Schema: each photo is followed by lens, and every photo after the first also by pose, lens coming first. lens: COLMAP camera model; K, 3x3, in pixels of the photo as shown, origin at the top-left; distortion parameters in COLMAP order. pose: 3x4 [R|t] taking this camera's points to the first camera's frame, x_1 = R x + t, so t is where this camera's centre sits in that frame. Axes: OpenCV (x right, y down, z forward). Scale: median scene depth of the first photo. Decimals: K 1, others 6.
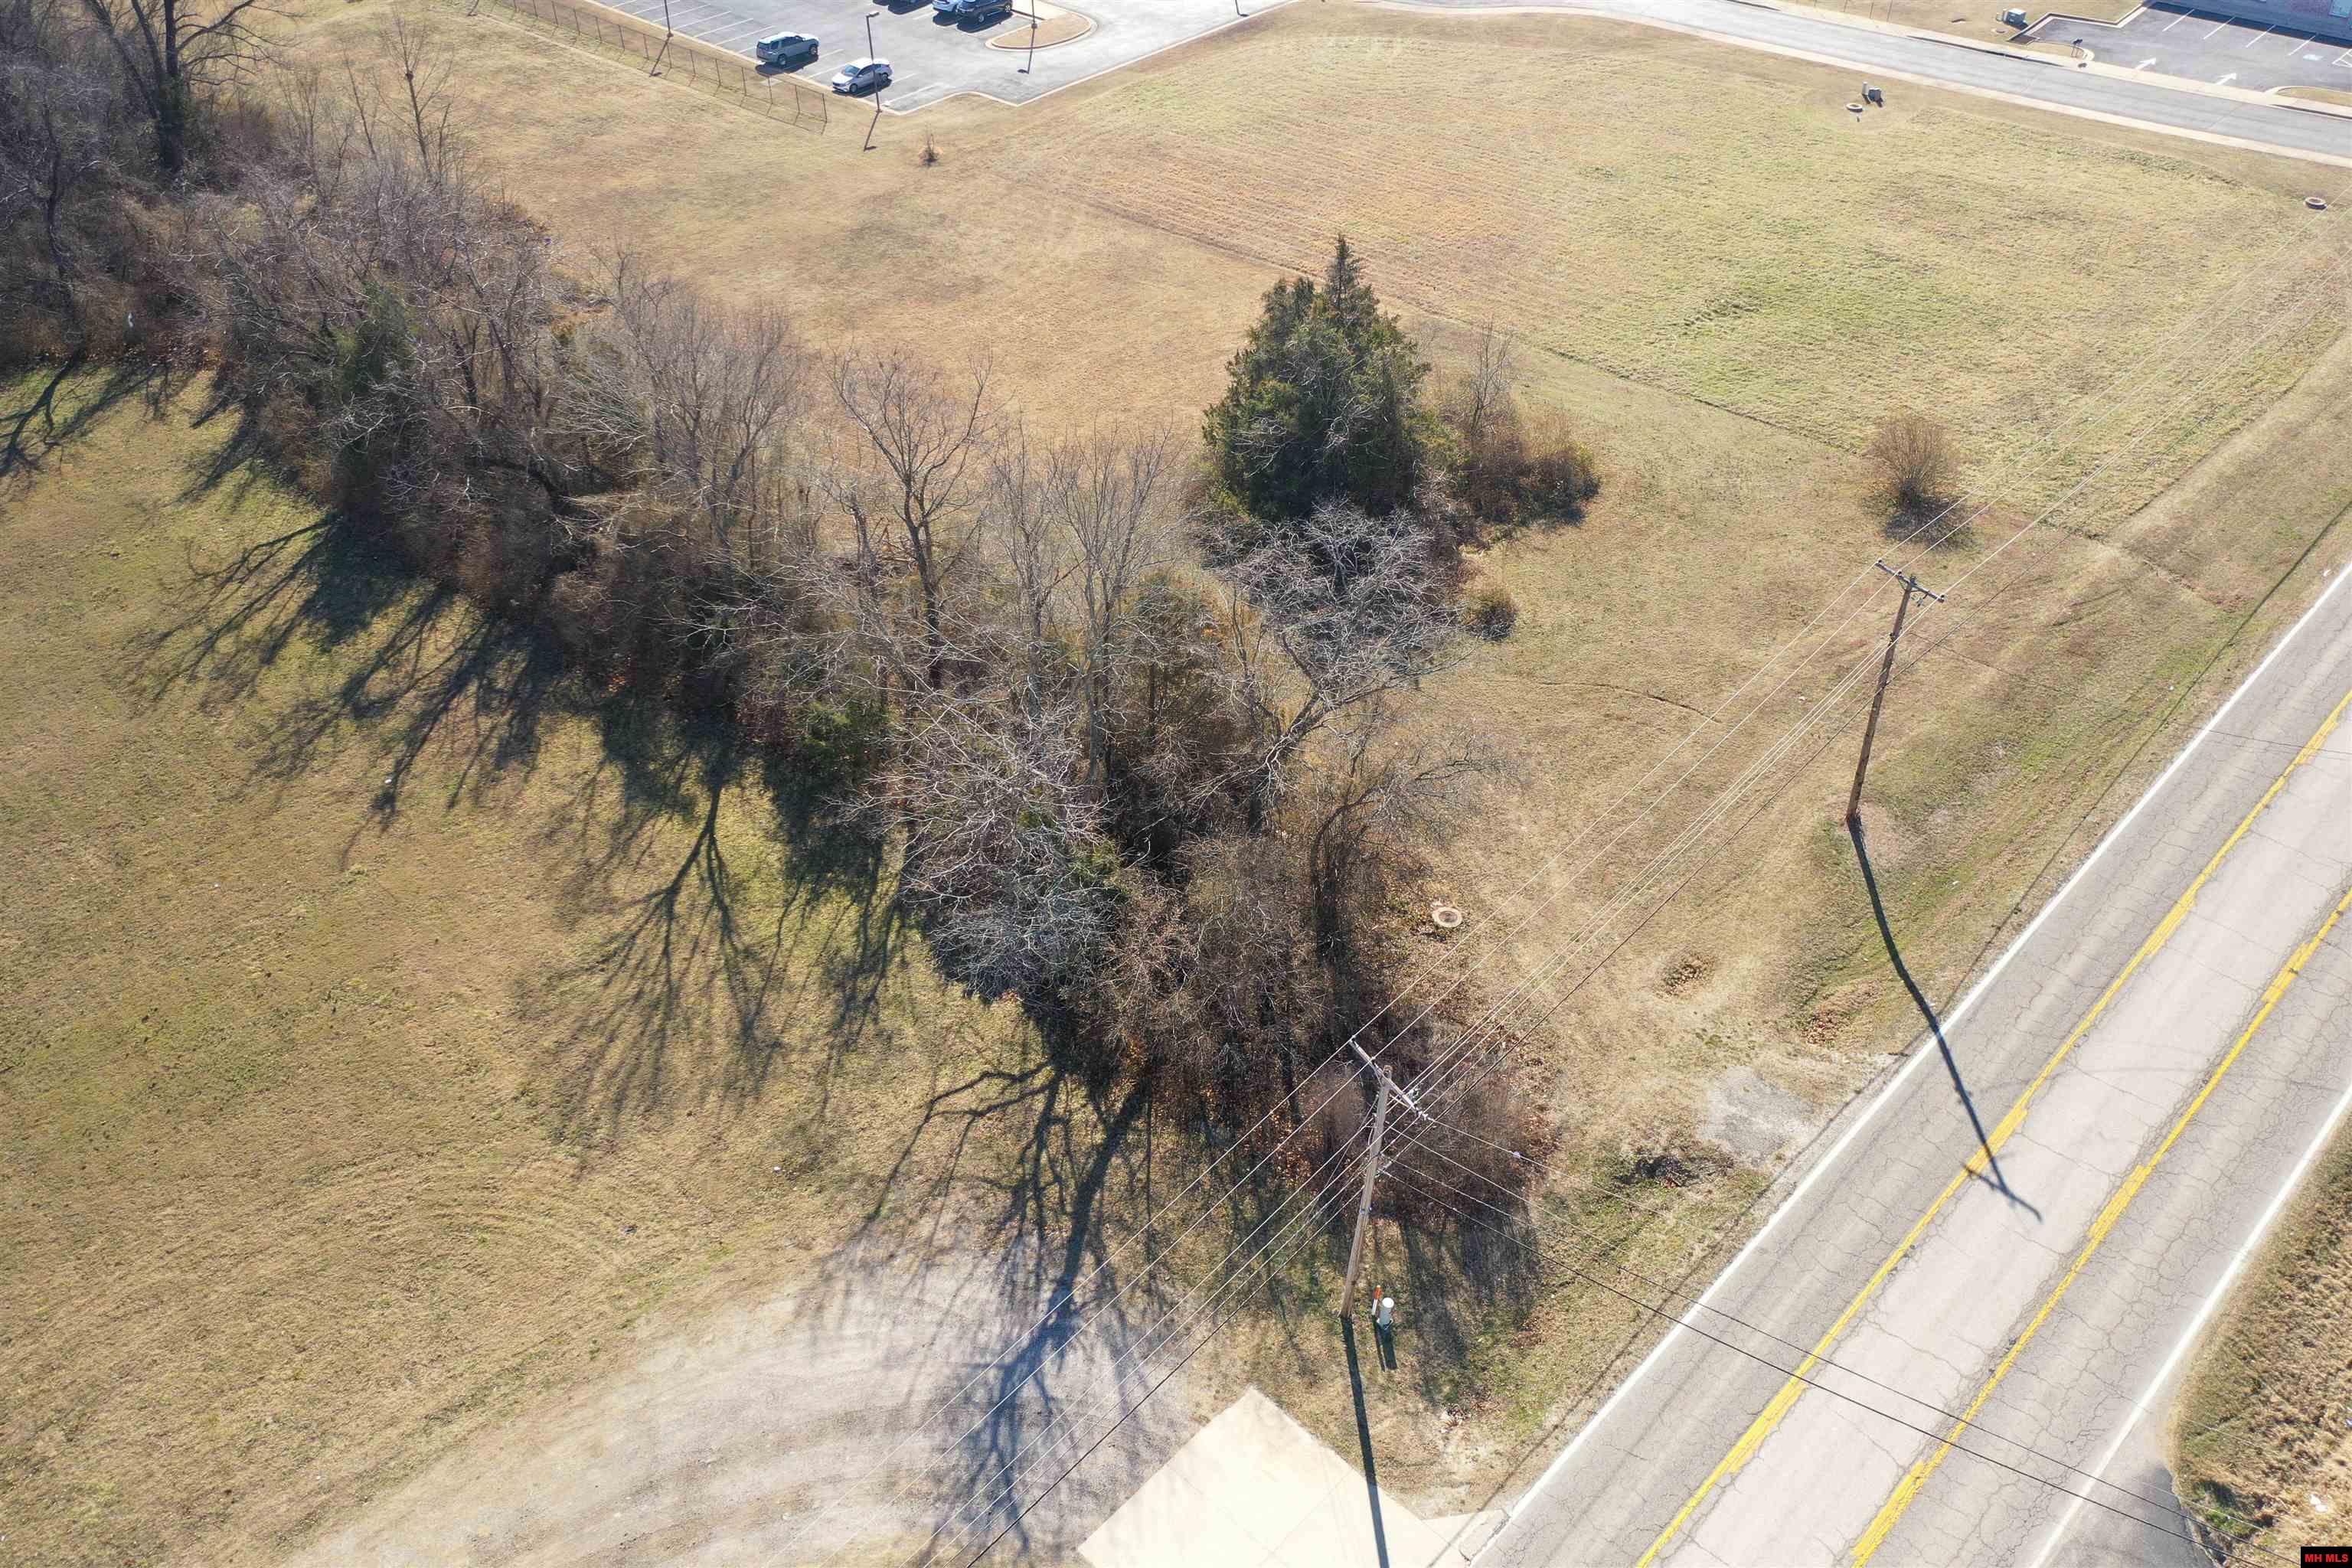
lens RADIAL K [[1865.0, 0, 1176.9], [0, 1865.0, 788.4], [0, 0, 1]] dist [0.008465, -0.004005]
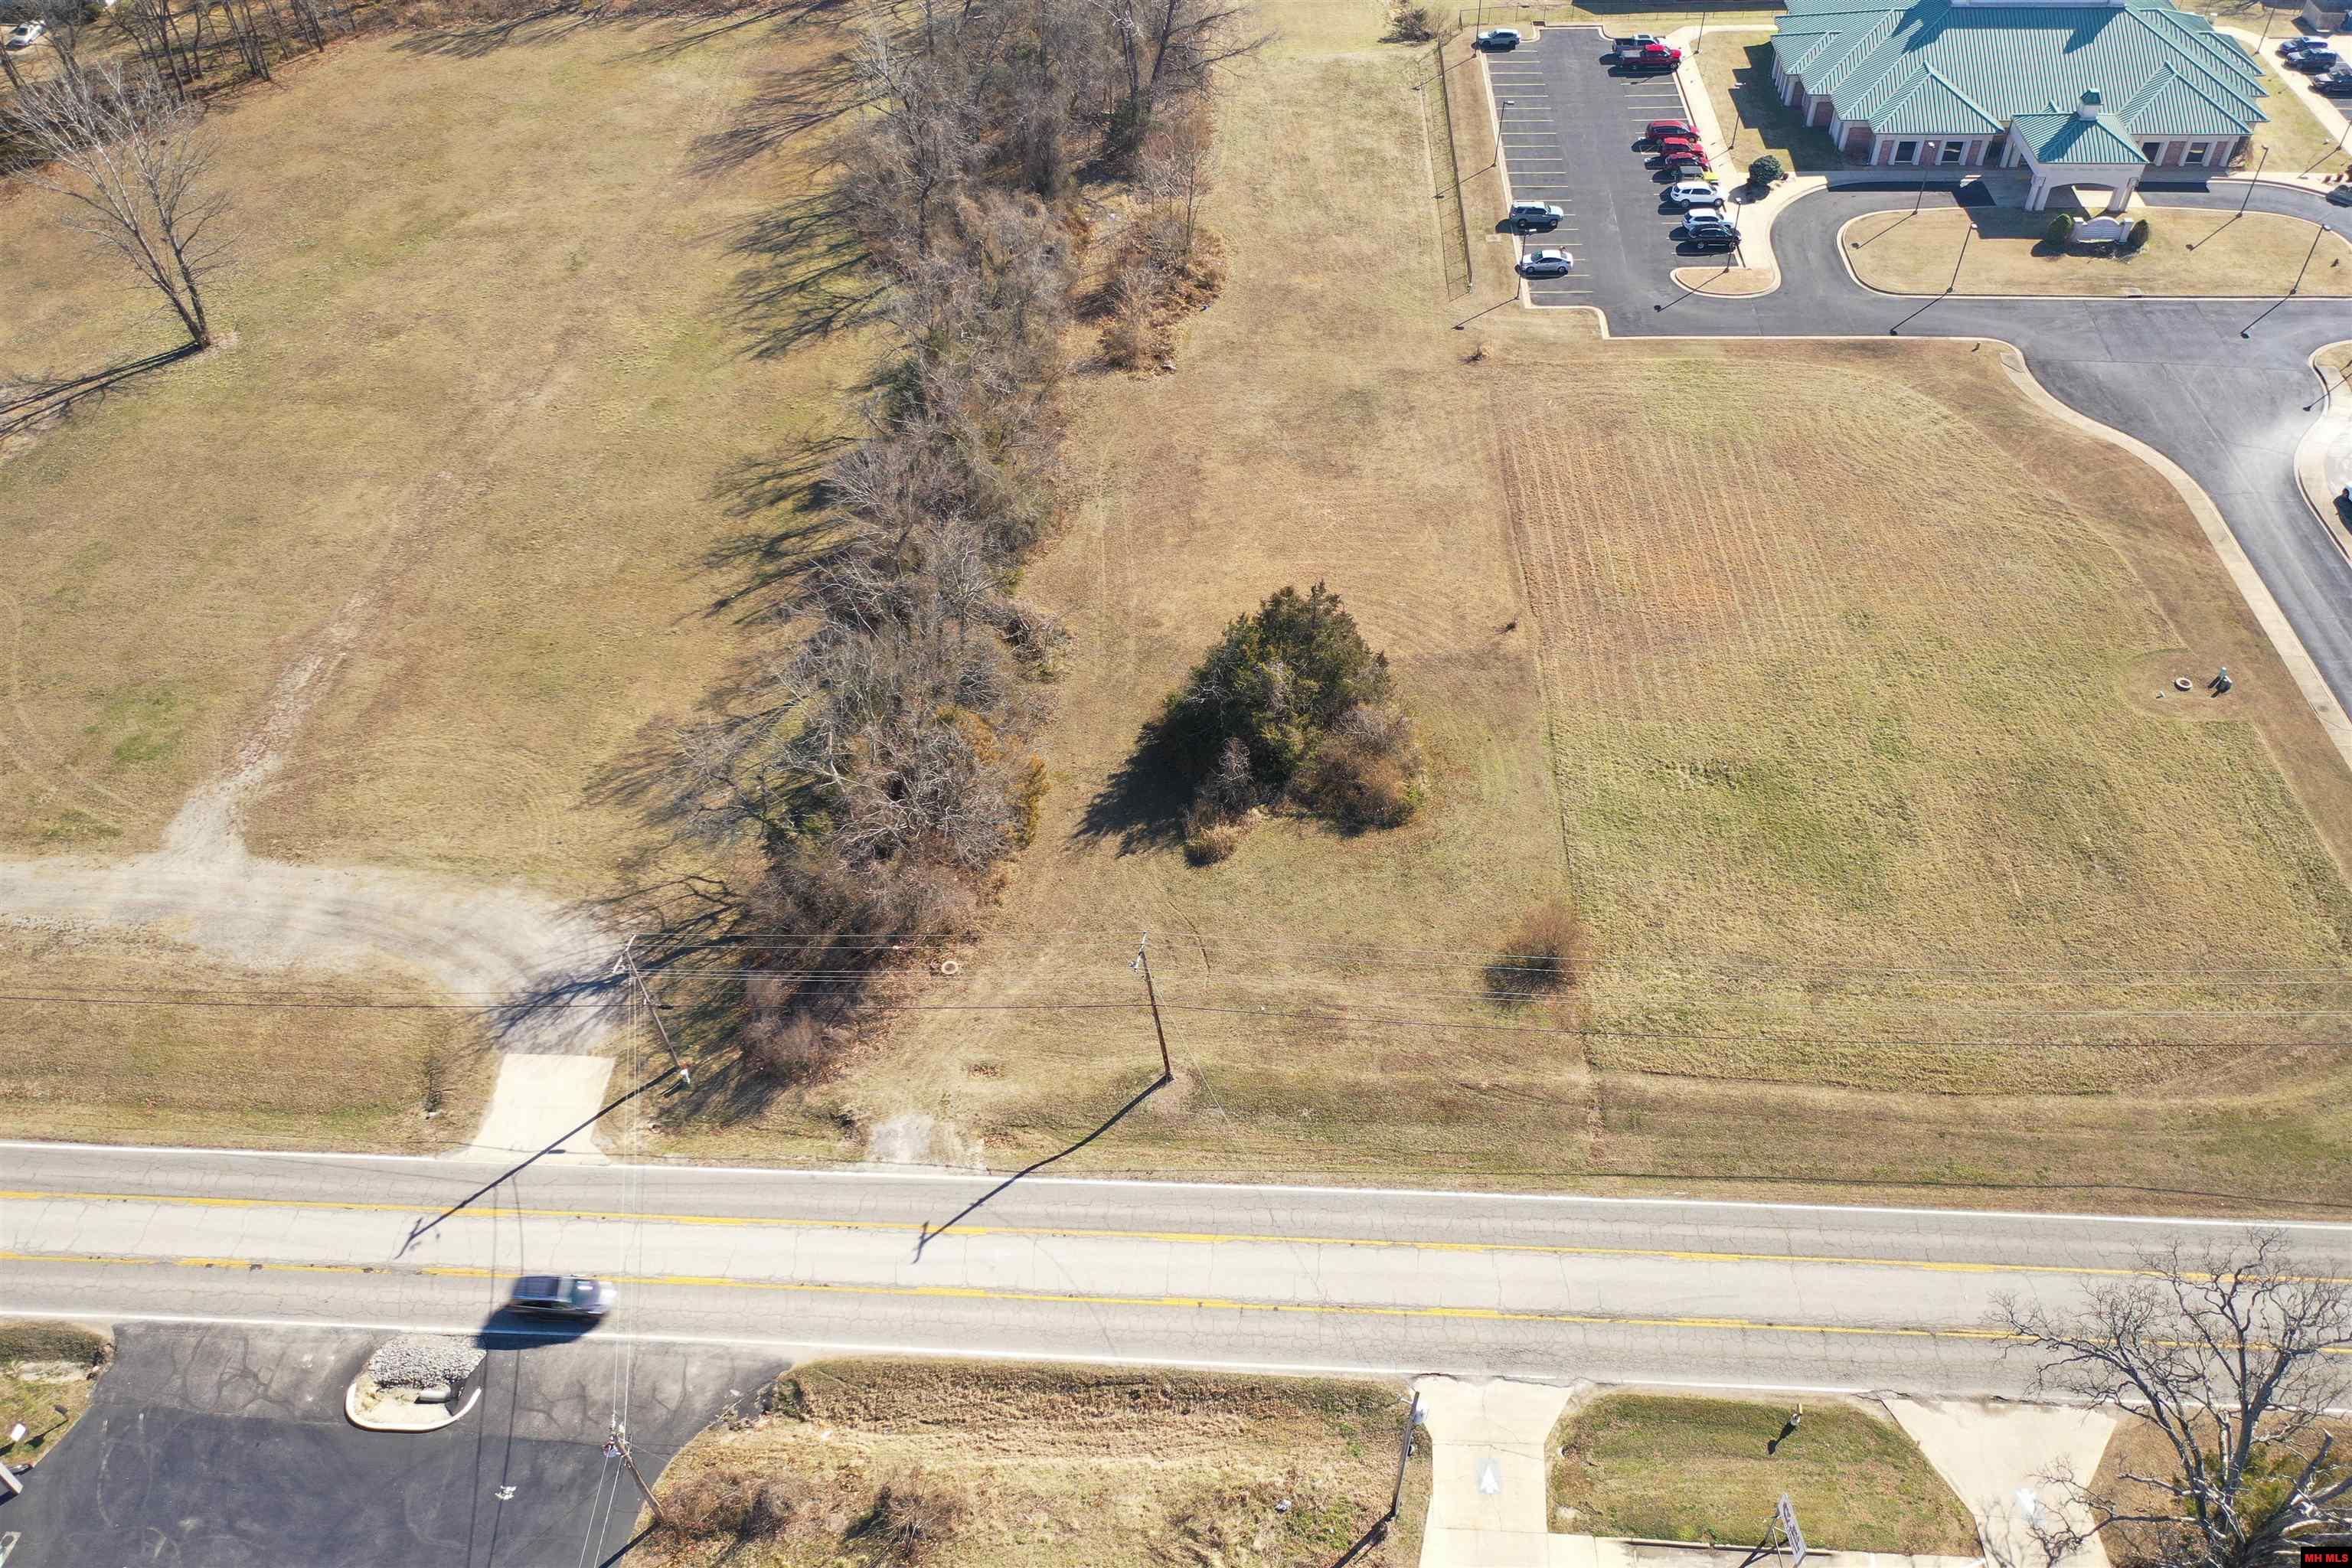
lens RADIAL K [[1865.0, 0, 1176.6], [0, 1865.0, 788.4], [0, 0, 1]] dist [0.008465, -0.004005]
pose [[0.655448, 0.539132, -0.528889, 1.059704], [-0.477336, 0.838411, 0.263090, -0.596875], [0.585267, 0.080016, 0.806883, -0.270316]]
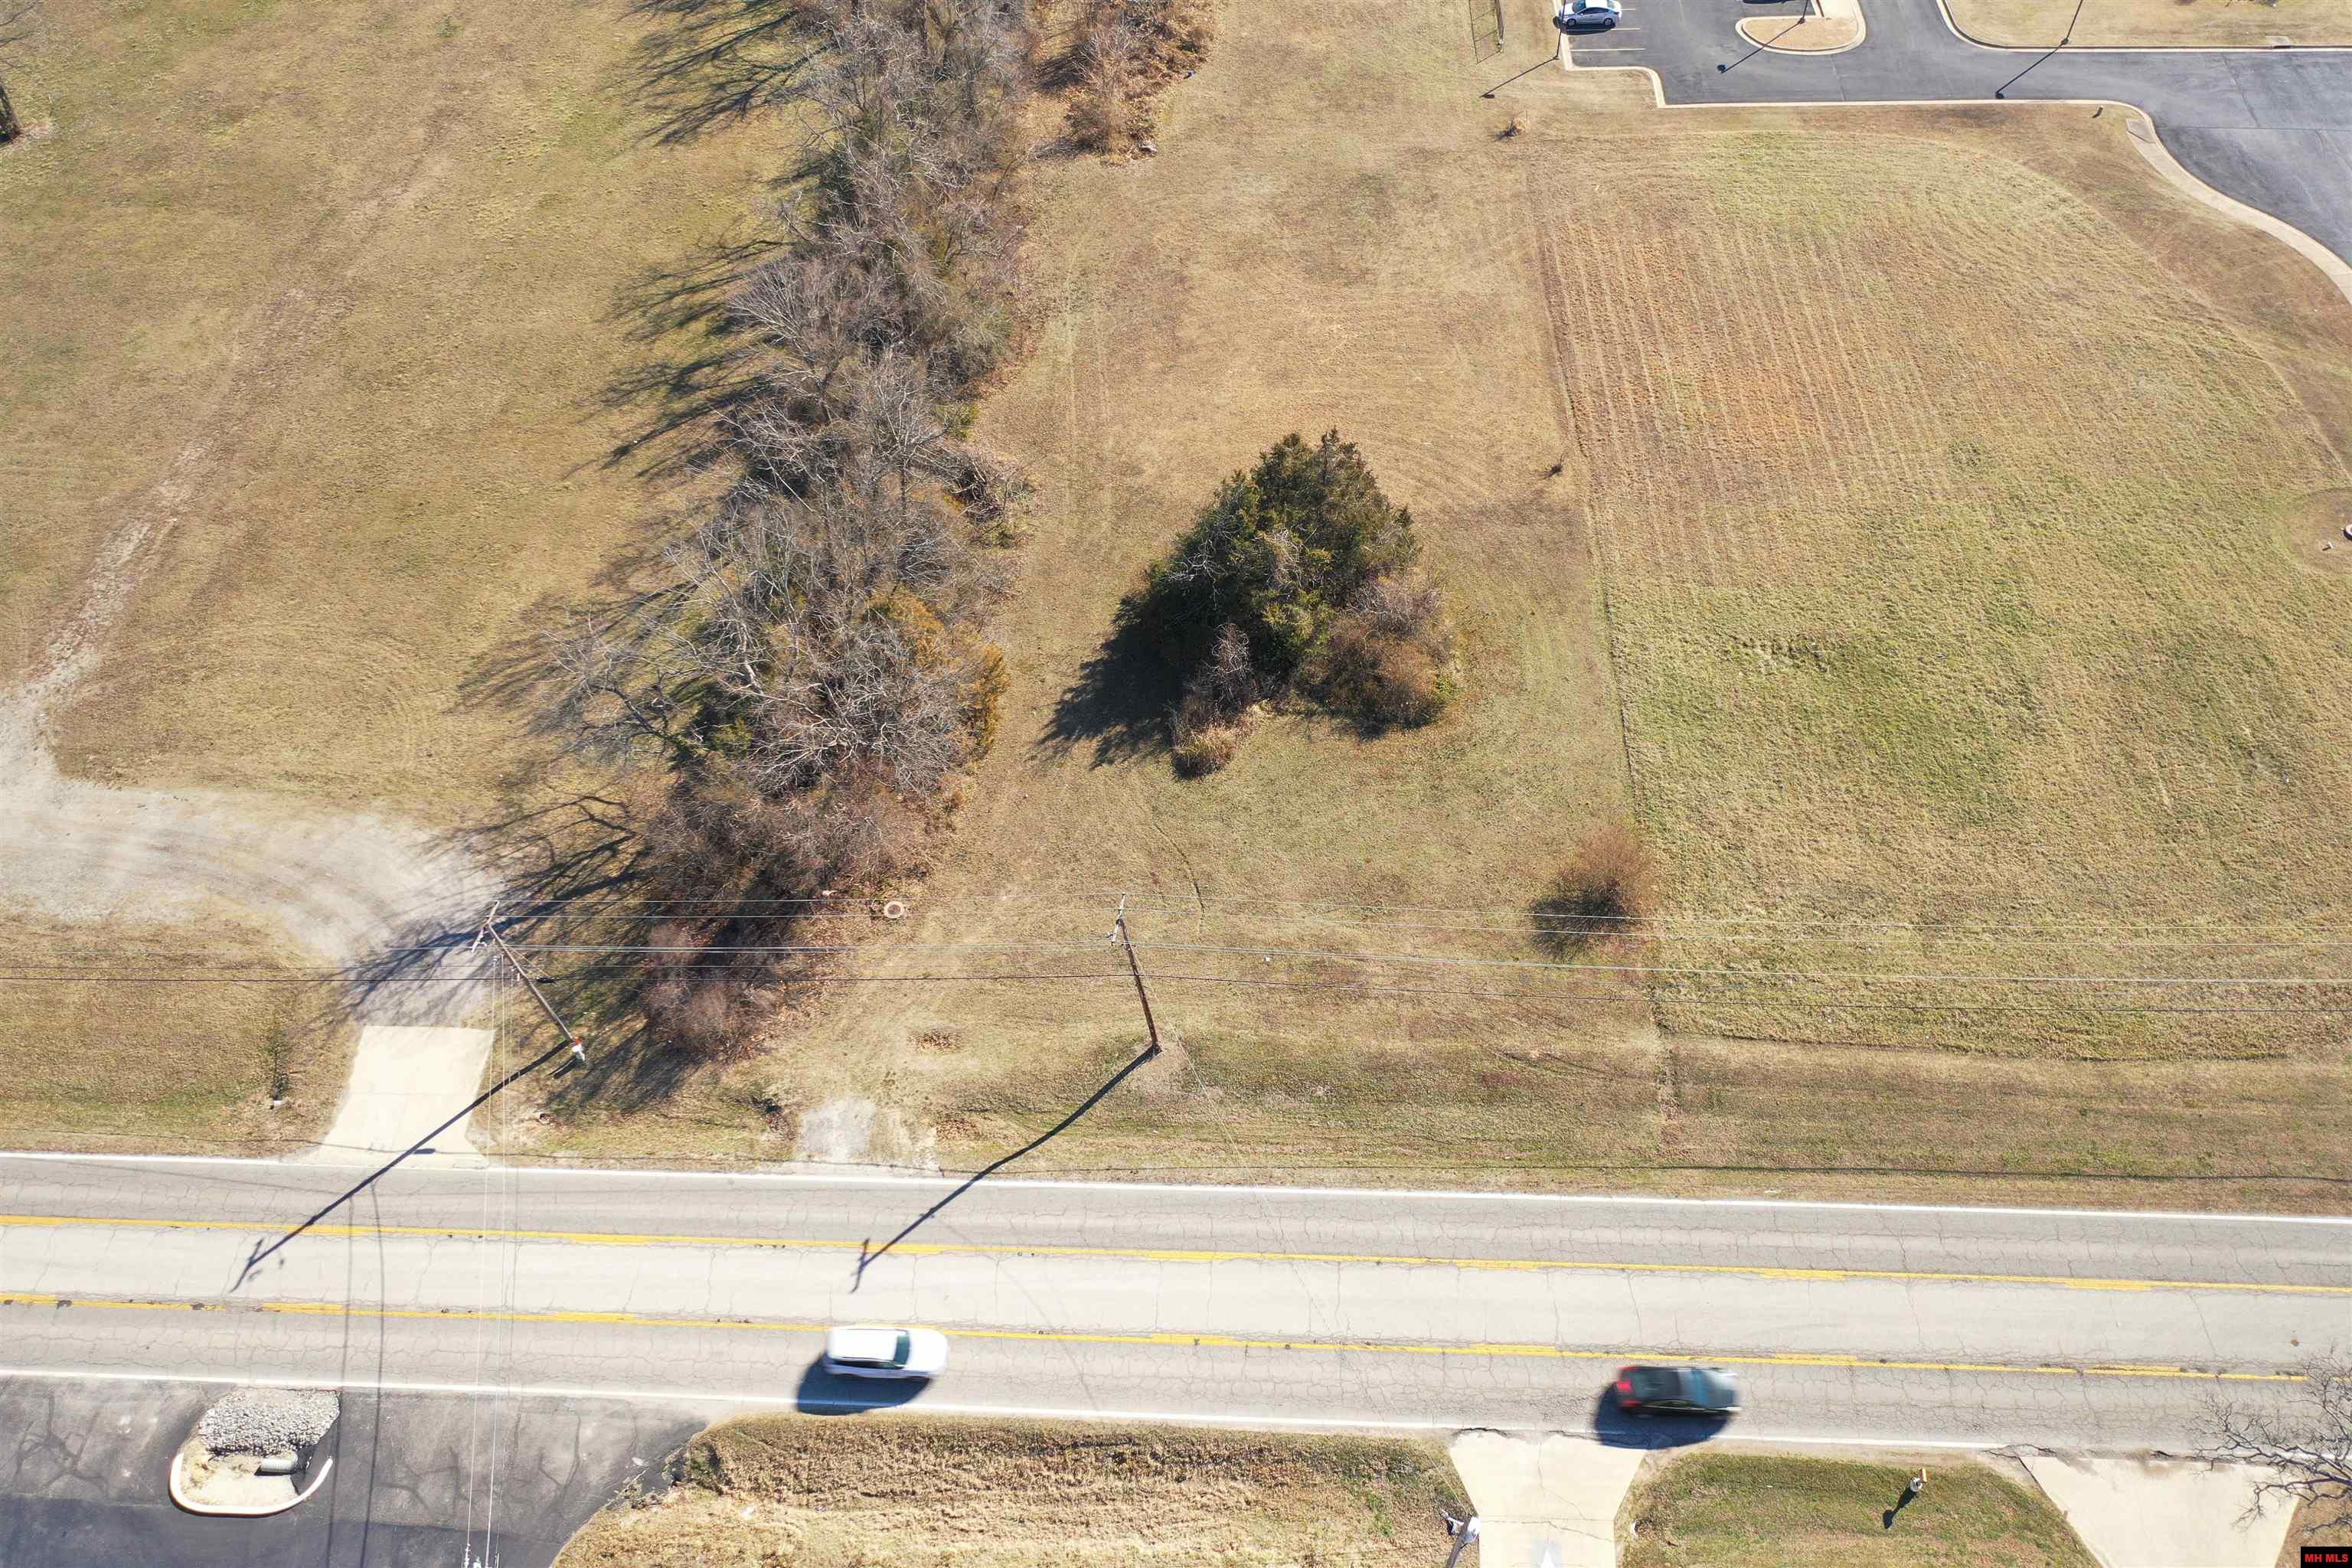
lens RADIAL K [[1865.0, 0, 1178.5], [0, 1865.0, 781.3], [0, 0, 1]] dist [0.008465, -0.004005]
pose [[0.664943, 0.590354, -0.457530, 0.858047], [-0.467602, 0.806715, 0.361329, -0.610066], [0.582408, -0.026321, 0.812470, -0.042426]]
